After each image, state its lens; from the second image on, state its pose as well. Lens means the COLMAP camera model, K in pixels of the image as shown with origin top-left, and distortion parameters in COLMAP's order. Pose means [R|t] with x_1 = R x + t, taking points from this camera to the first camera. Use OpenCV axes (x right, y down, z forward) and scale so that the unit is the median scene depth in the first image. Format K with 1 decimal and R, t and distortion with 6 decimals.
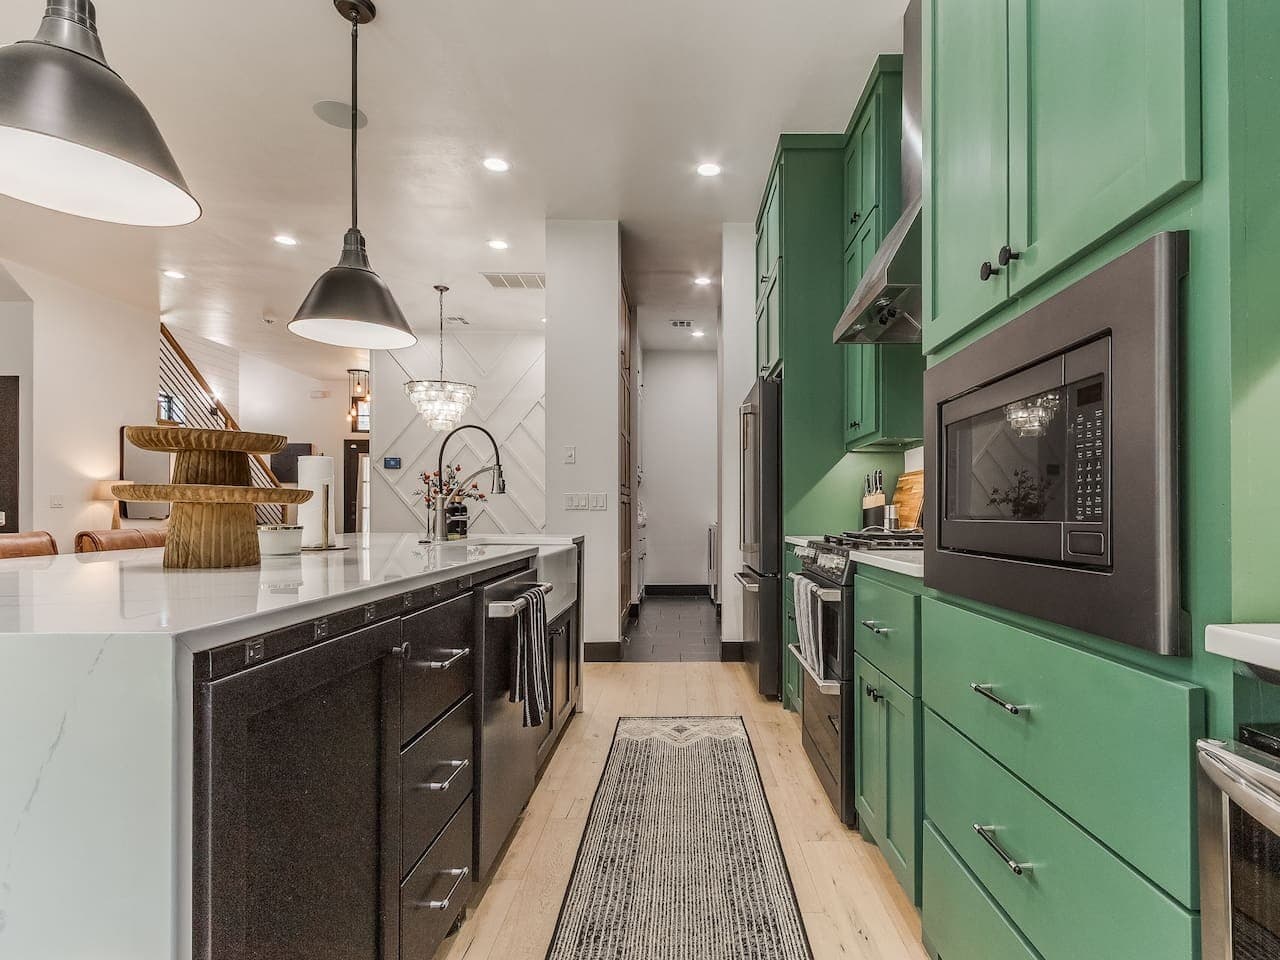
lens RADIAL K [[673.1, 0, 692.9], [0, 673.1, 497.0], [0, 0, 1]] dist [0.006441, -0.003248]
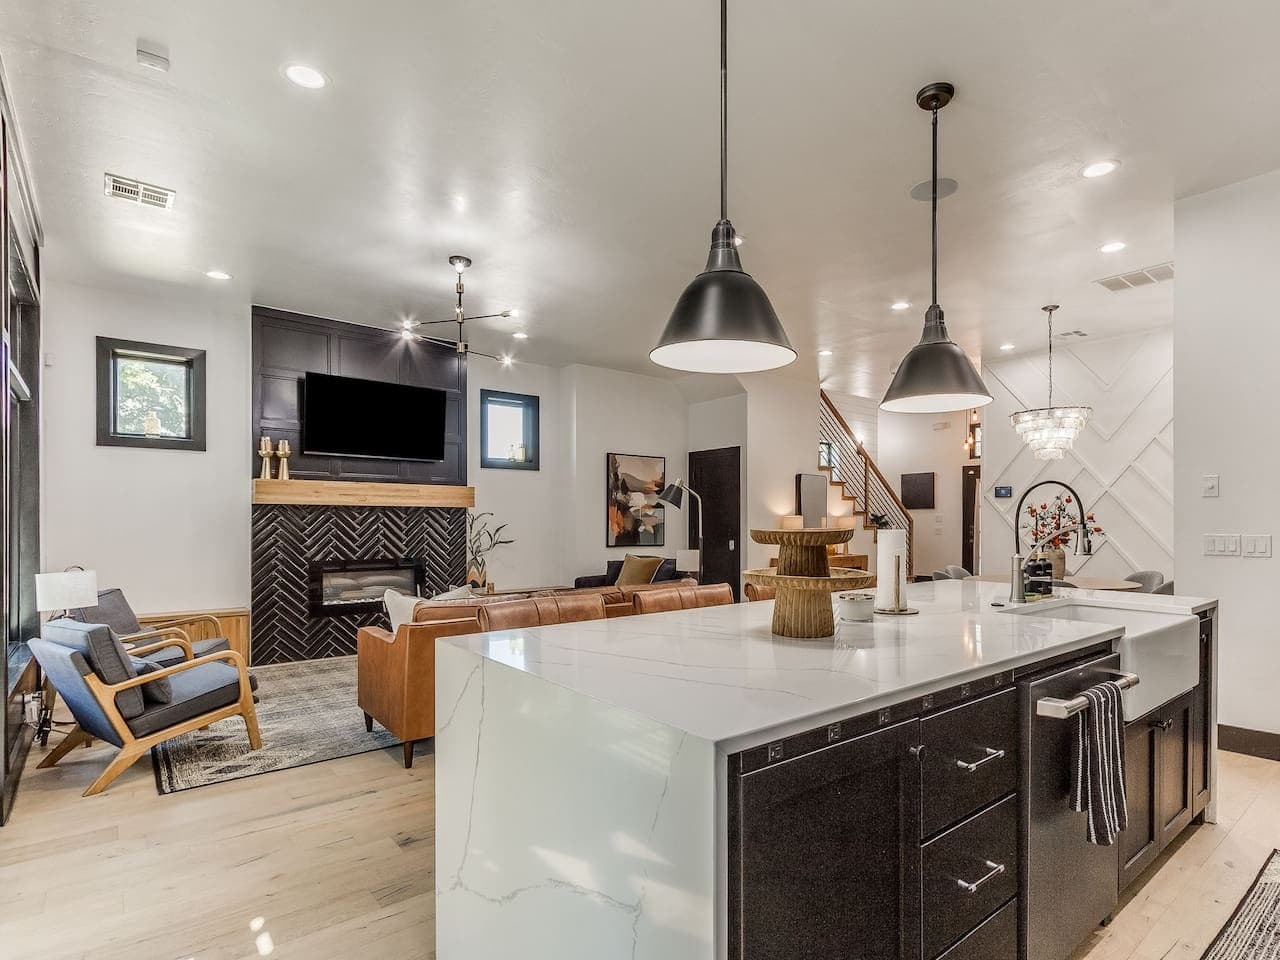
lens RADIAL K [[672.7, 0, 698.6], [0, 672.7, 483.9], [0, 0, 1]] dist [0.002475, -0.000672]
pose [[0.620127, -0.016538, -0.784327, 0.108448], [0.015624, 0.999840, -0.008729, -0.104828], [0.784346, -0.006841, 0.620286, 0.026739]]
